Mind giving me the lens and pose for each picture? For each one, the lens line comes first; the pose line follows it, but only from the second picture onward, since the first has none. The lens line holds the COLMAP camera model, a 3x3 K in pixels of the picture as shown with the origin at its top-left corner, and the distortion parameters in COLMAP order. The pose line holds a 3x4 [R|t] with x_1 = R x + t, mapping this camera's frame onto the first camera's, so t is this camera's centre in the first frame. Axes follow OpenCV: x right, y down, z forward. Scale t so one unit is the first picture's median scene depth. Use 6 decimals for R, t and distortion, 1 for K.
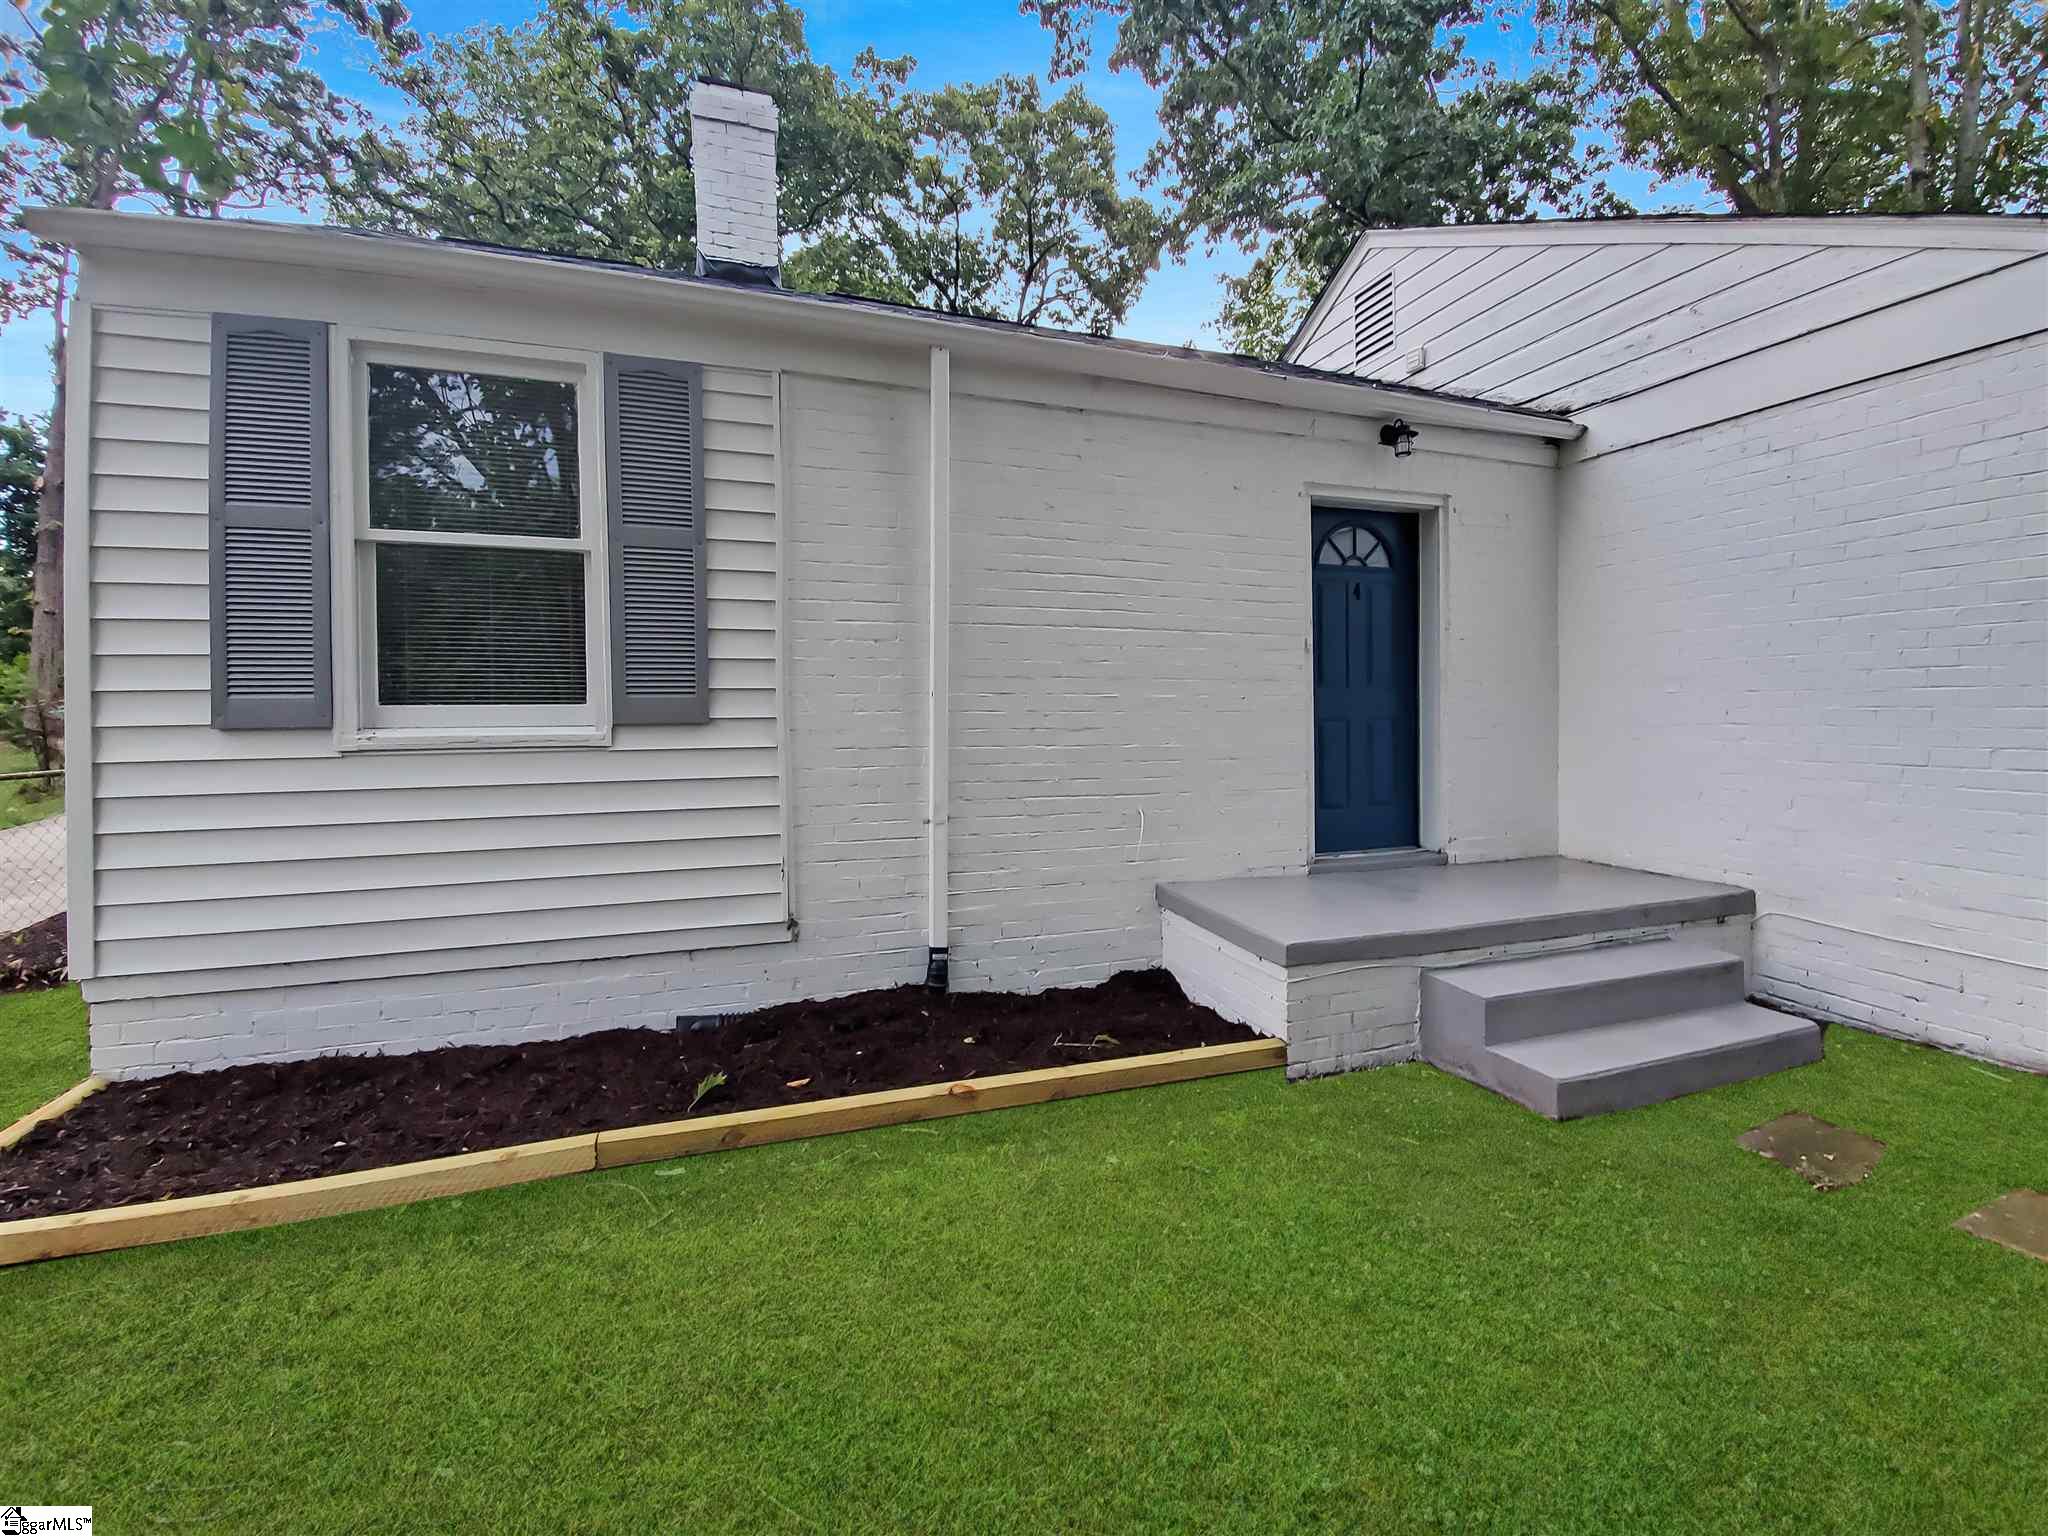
lens RADIAL K [[853.6, 0, 1014.5], [0, 853.6, 726.0], [0, 0, 1]] dist [0.002298, 0.000233]
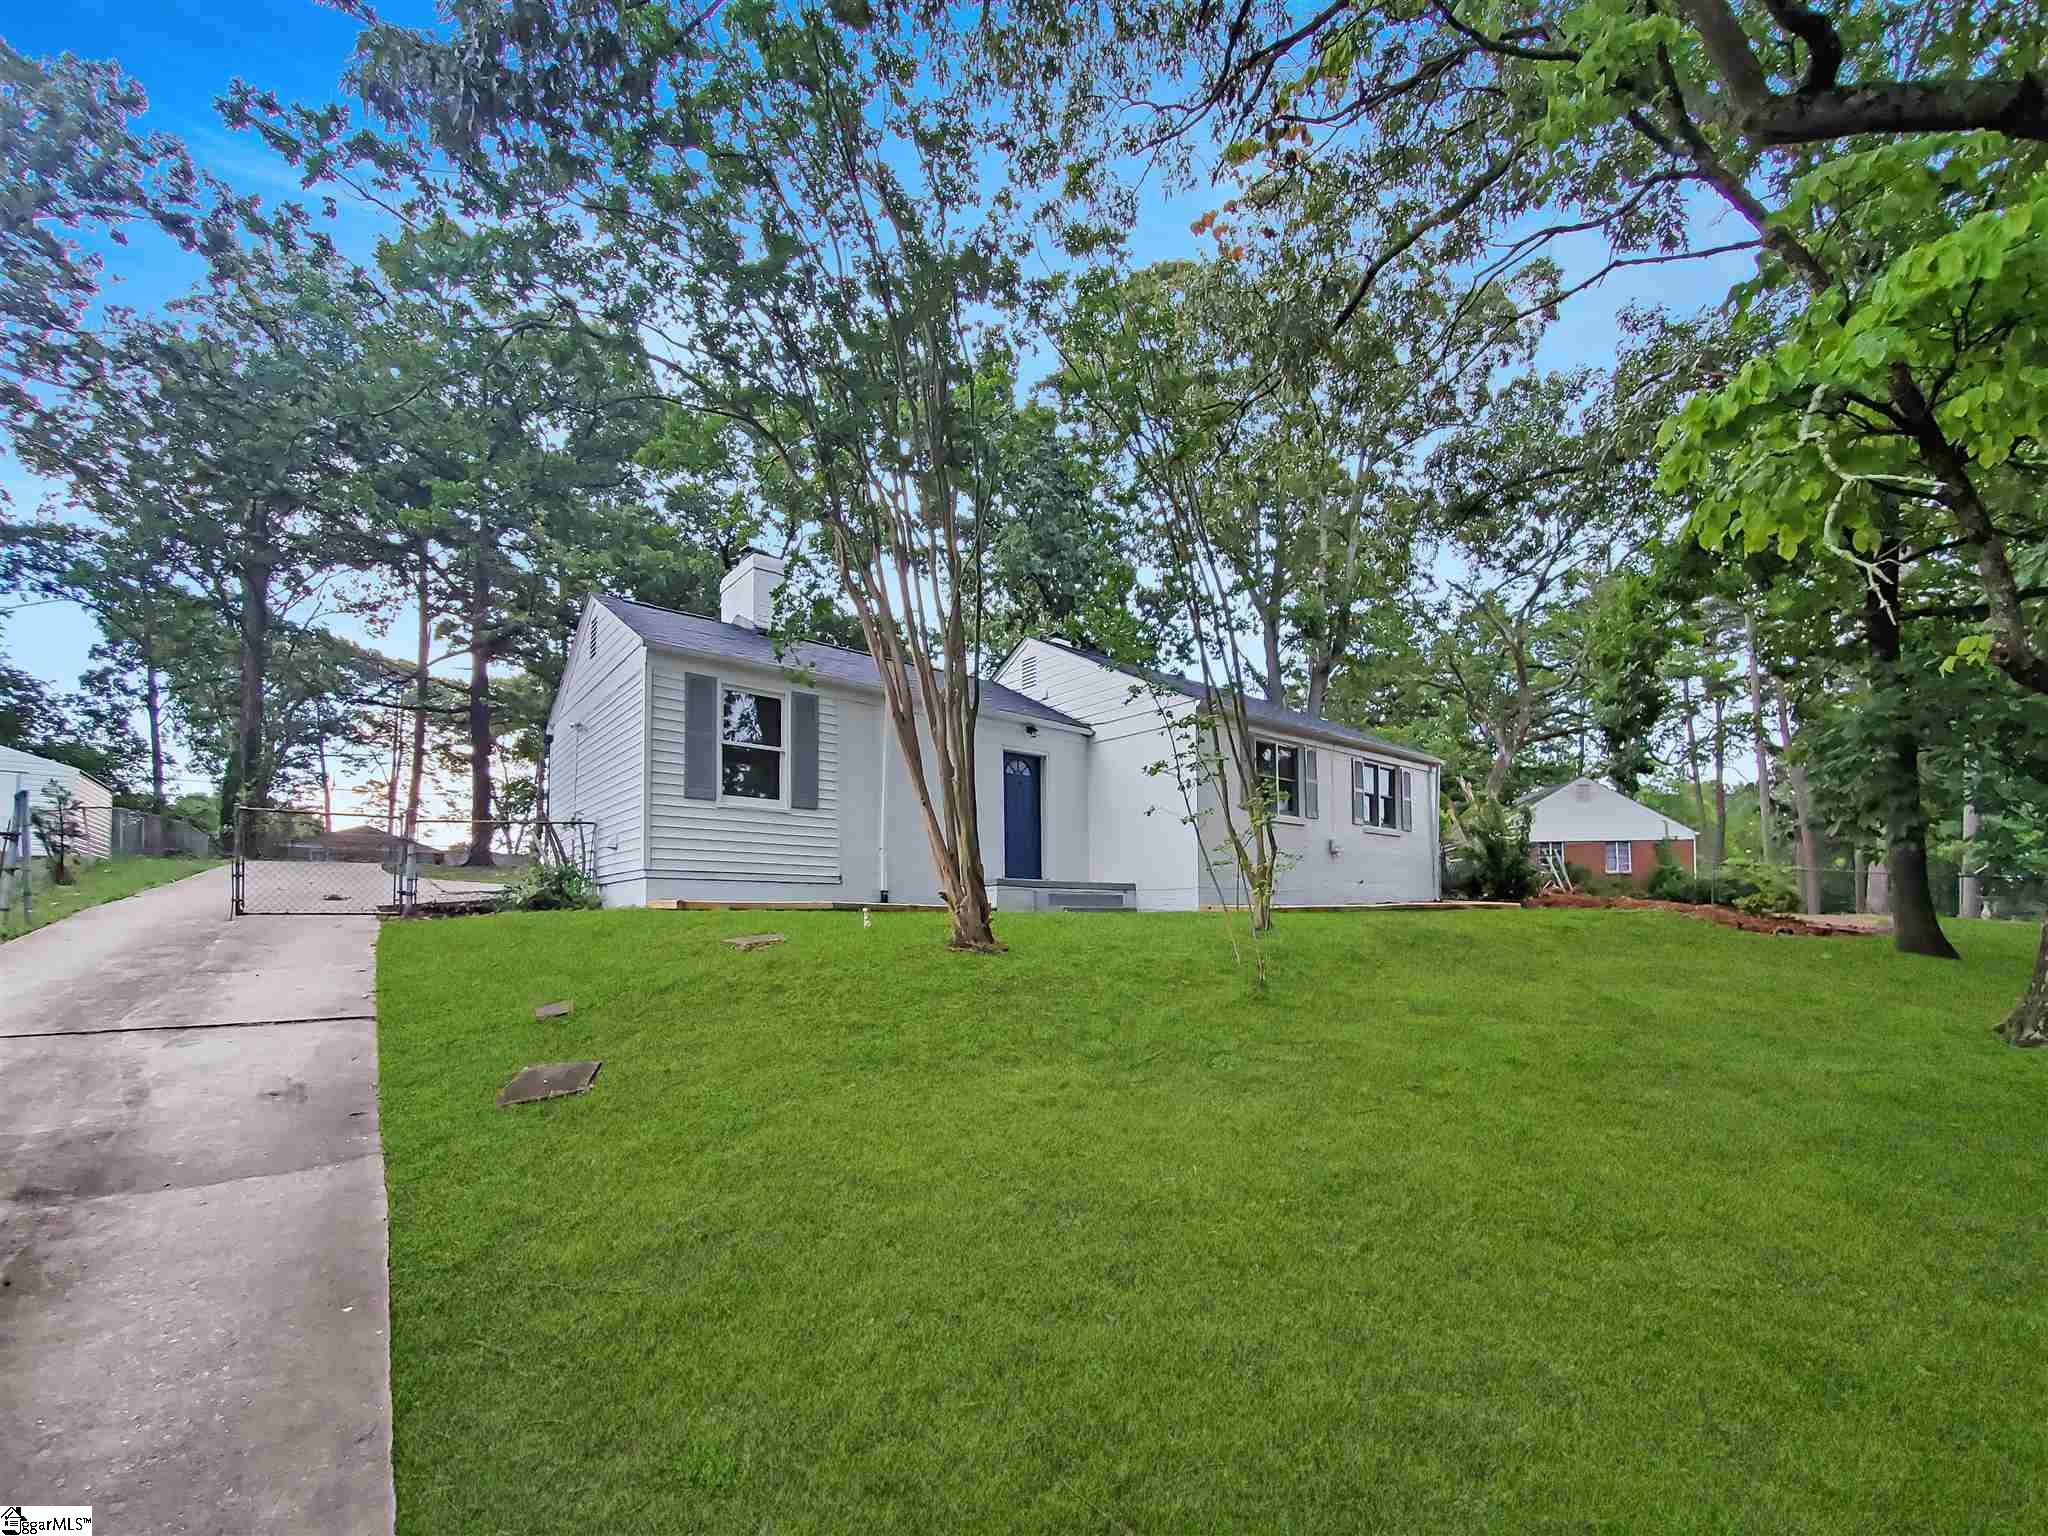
lens RADIAL K [[853.6, 0, 1014.5], [0, 853.6, 726.0], [0, 0, 1]] dist [0.002298, 0.000233]
pose [[0.940109, 0.082960, 0.330624, -0.695119], [-0.000338, 0.970159, -0.242470, 0.426731], [-0.340873, 0.227836, 0.912084, -2.002162]]
